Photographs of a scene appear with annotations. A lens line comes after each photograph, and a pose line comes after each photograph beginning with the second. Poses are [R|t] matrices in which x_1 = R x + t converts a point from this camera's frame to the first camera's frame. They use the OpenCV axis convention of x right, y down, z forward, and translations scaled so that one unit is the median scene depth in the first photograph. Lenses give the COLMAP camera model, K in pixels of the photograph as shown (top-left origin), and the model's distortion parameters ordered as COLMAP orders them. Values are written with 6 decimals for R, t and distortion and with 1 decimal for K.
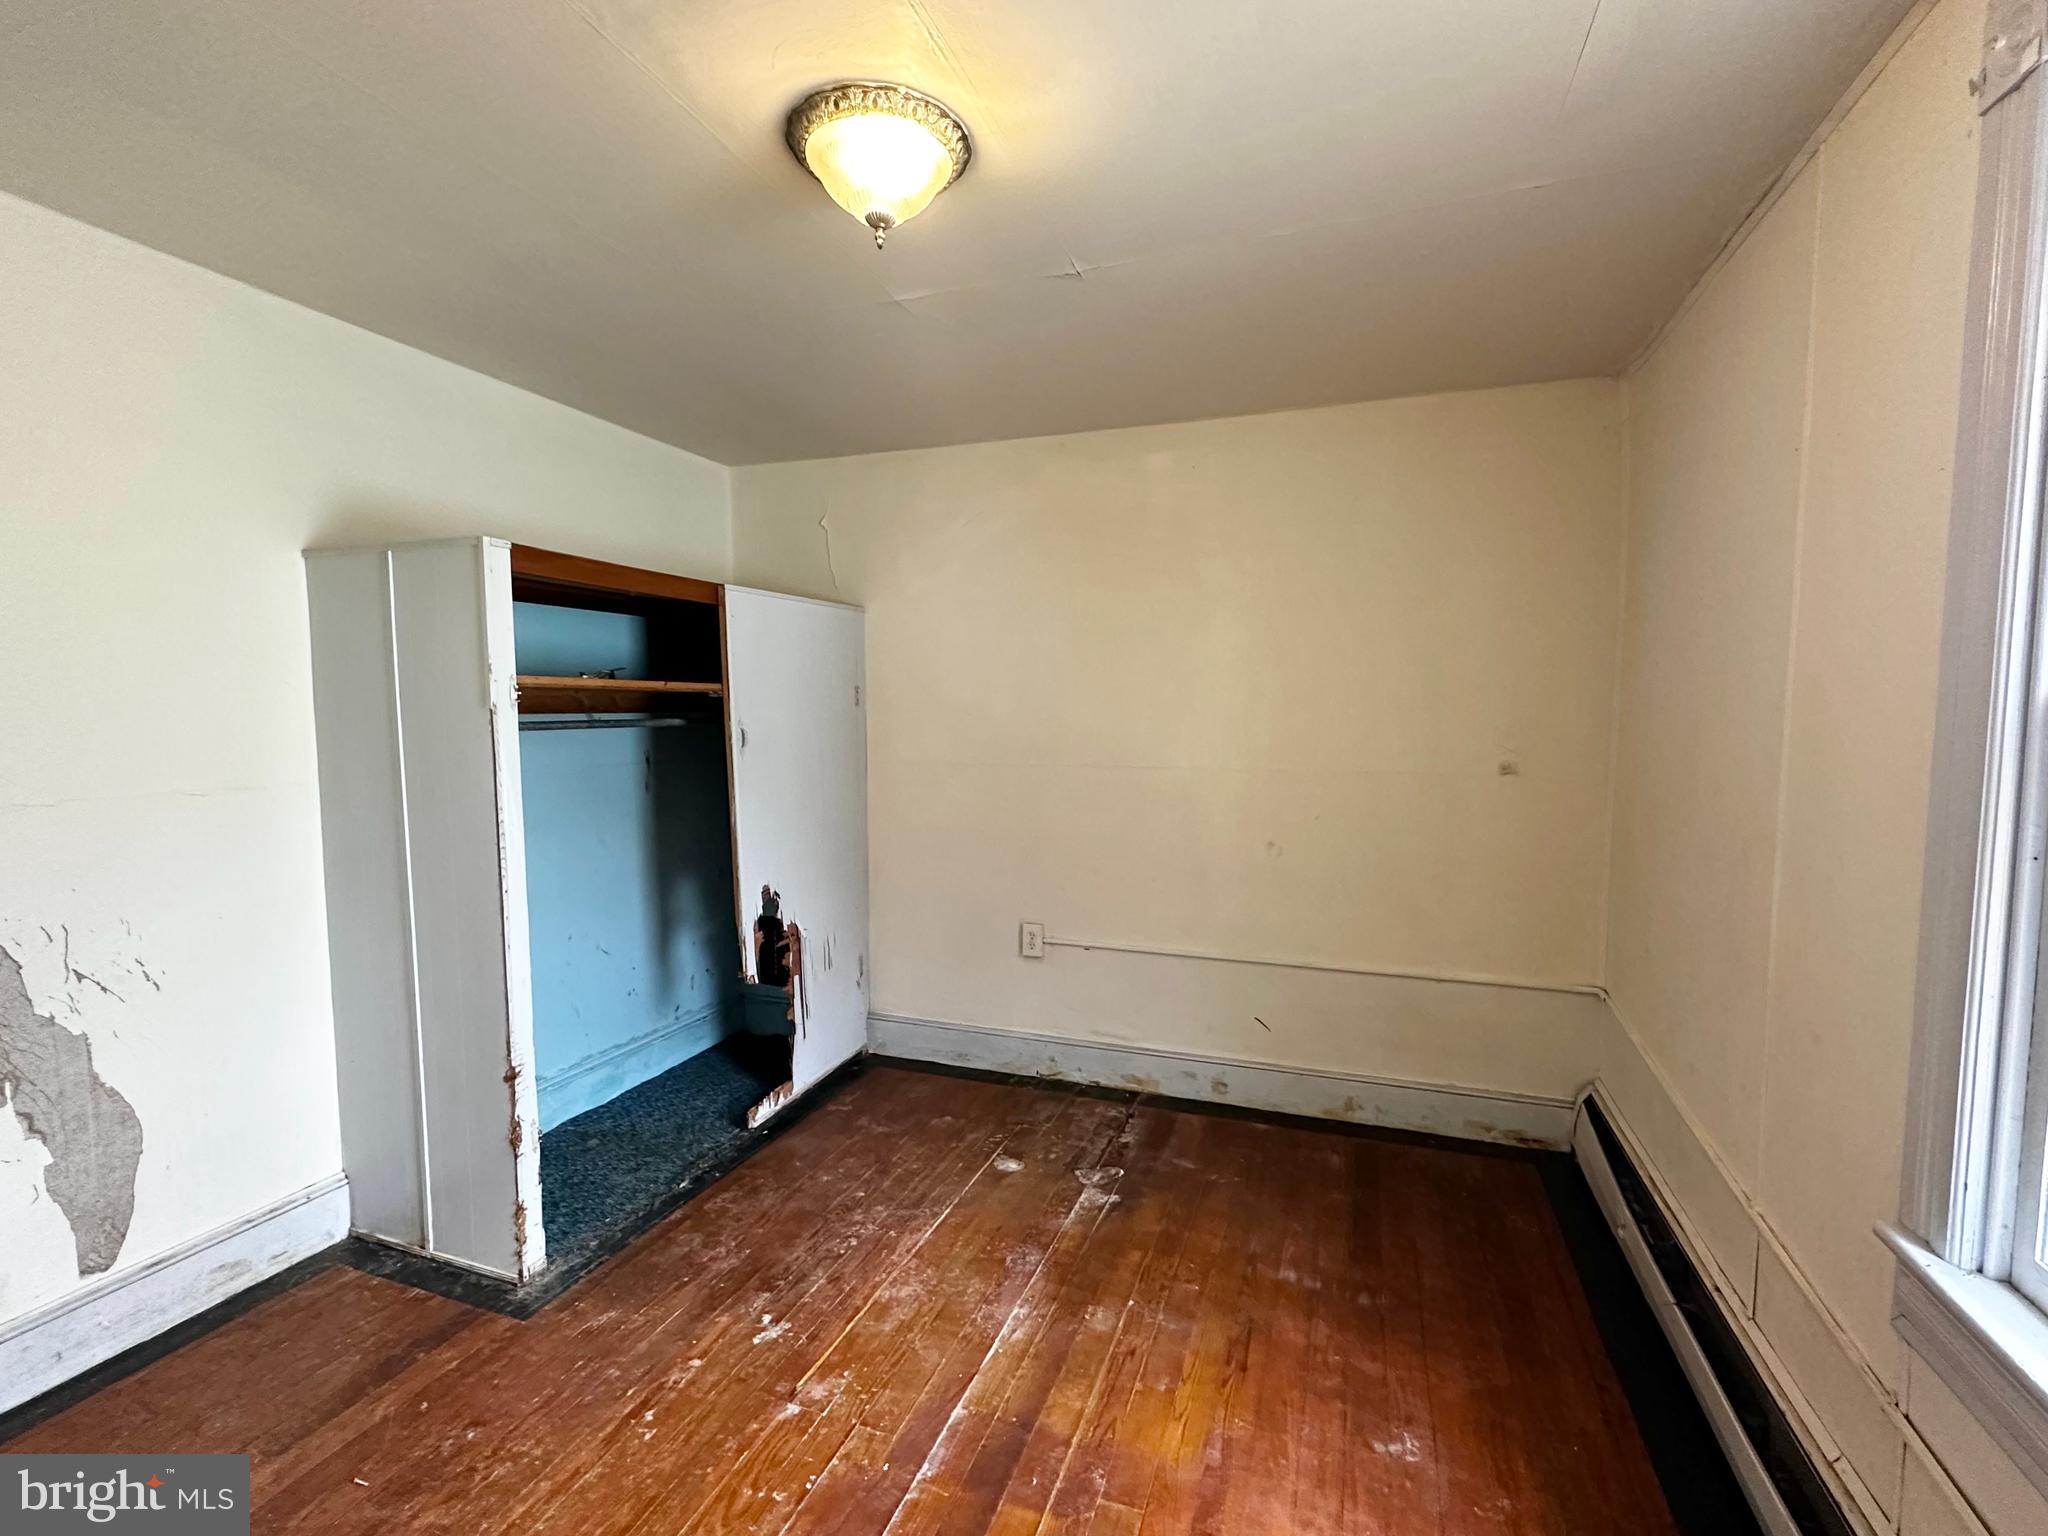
lens RADIAL K [[911.8, 0, 1030.3], [0, 911.8, 766.2], [0, 0, 1]] dist [-0.005058, 0.000981]
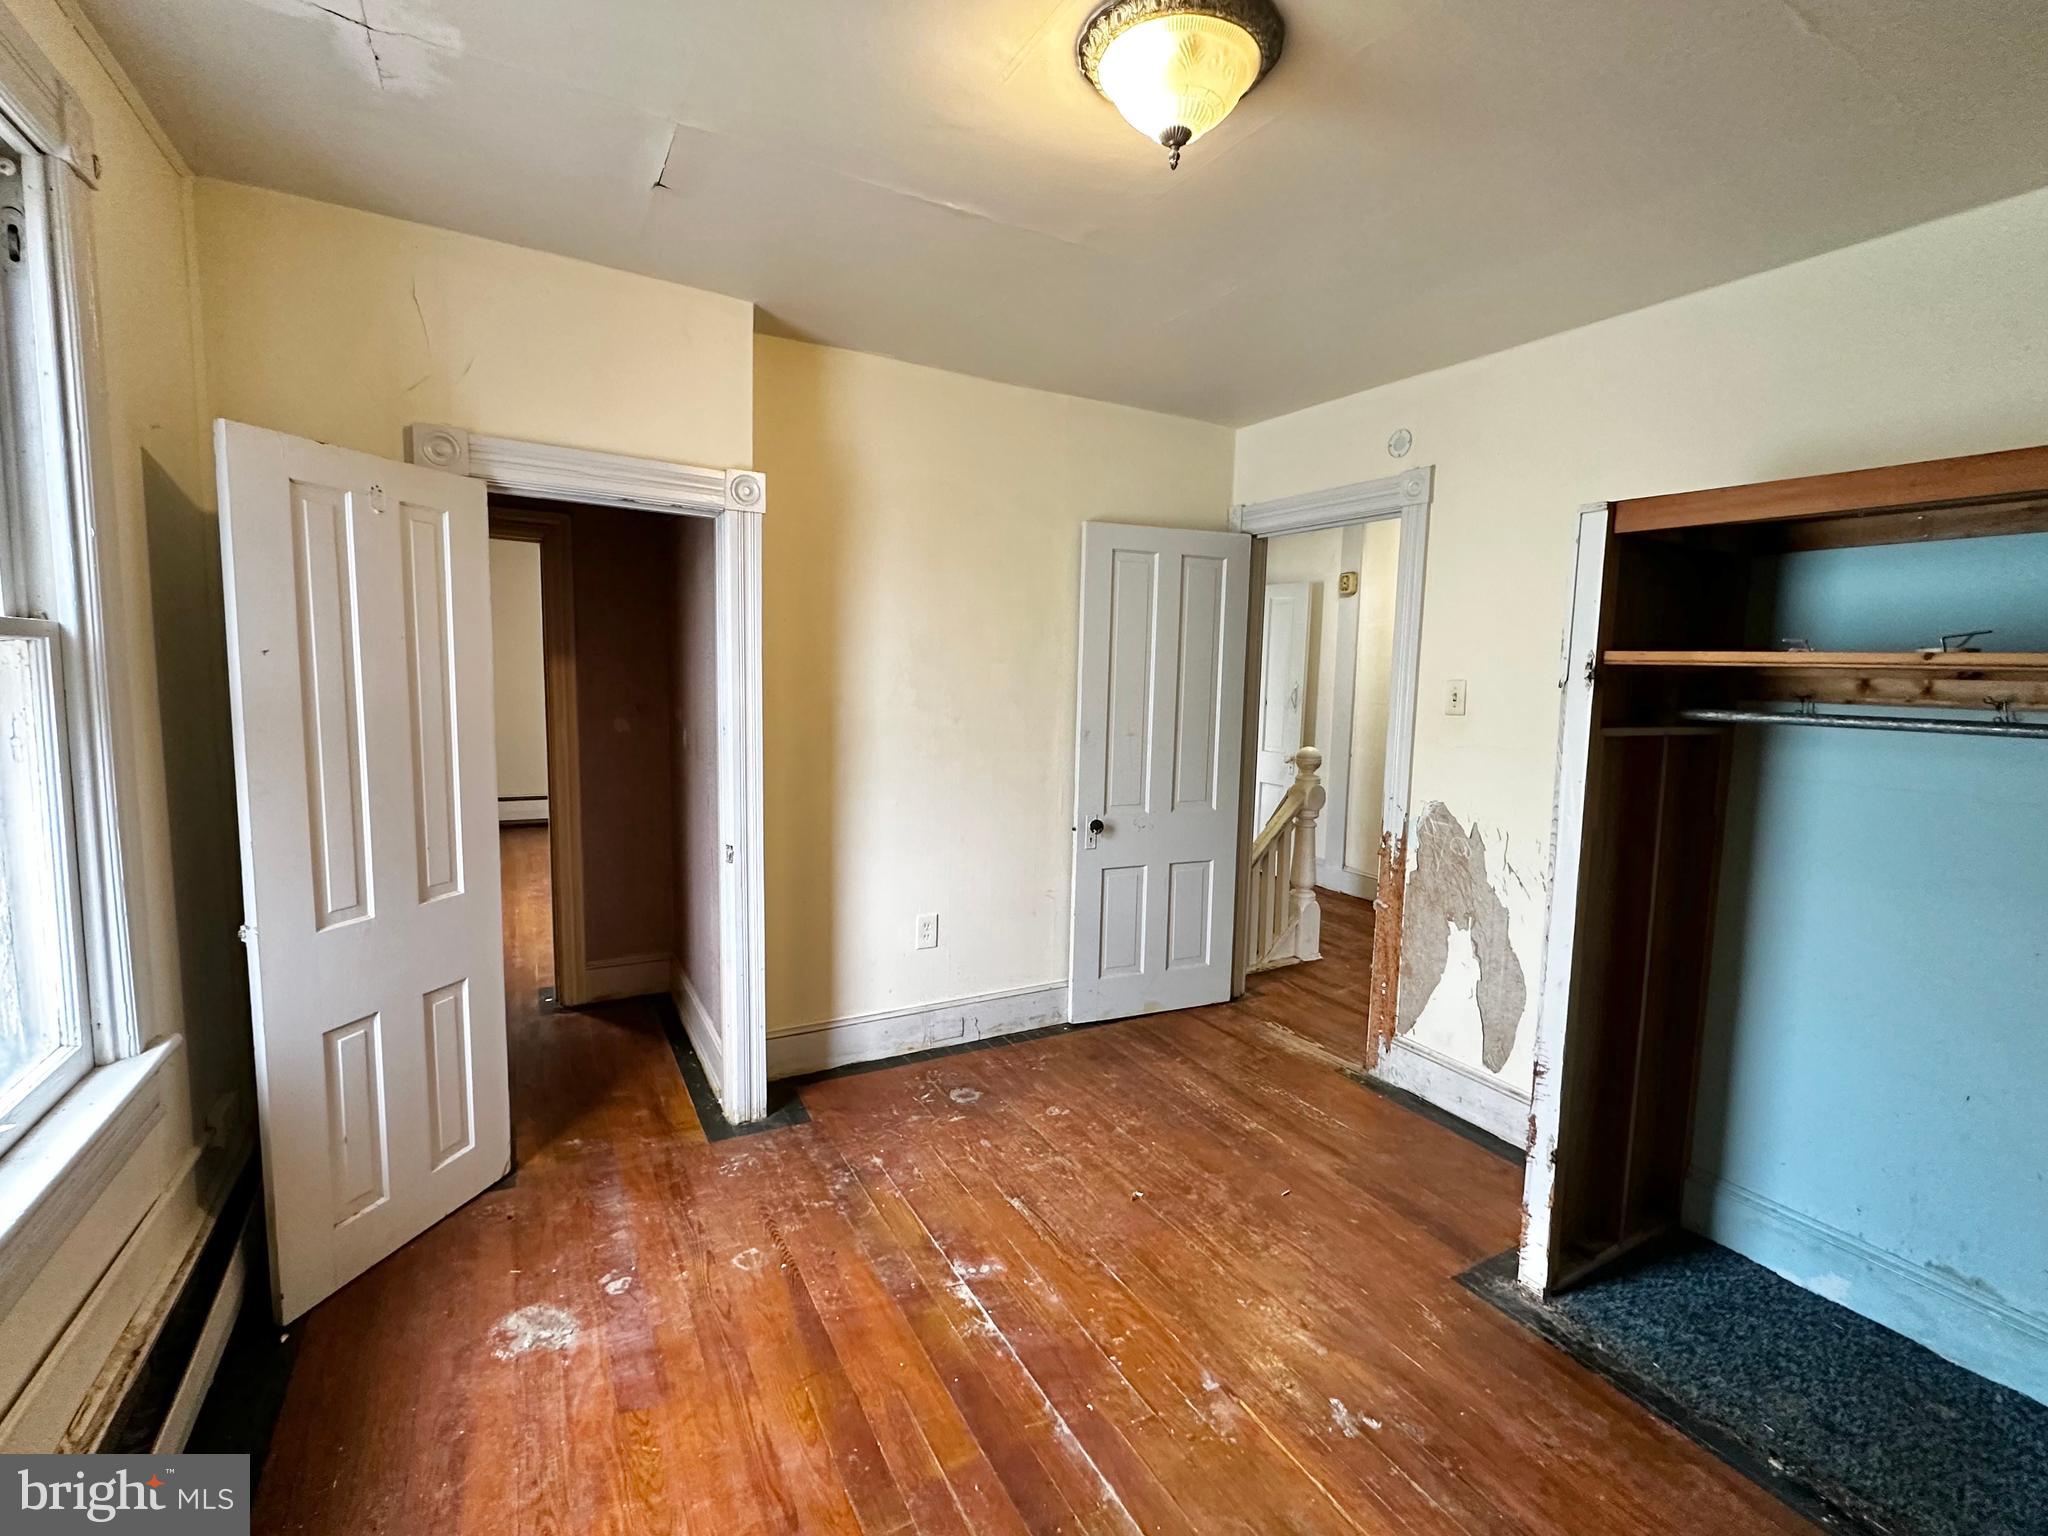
lens RADIAL K [[911.8, 0, 1031.2], [0, 911.8, 770.0], [0, 0, 1]] dist [-0.005058, 0.000981]
pose [[-0.650413, 0.062200, -0.757030, 0.563124], [-0.084802, 0.984465, 0.153746, -0.087056], [0.754832, 0.164196, -0.635034, 1.343205]]
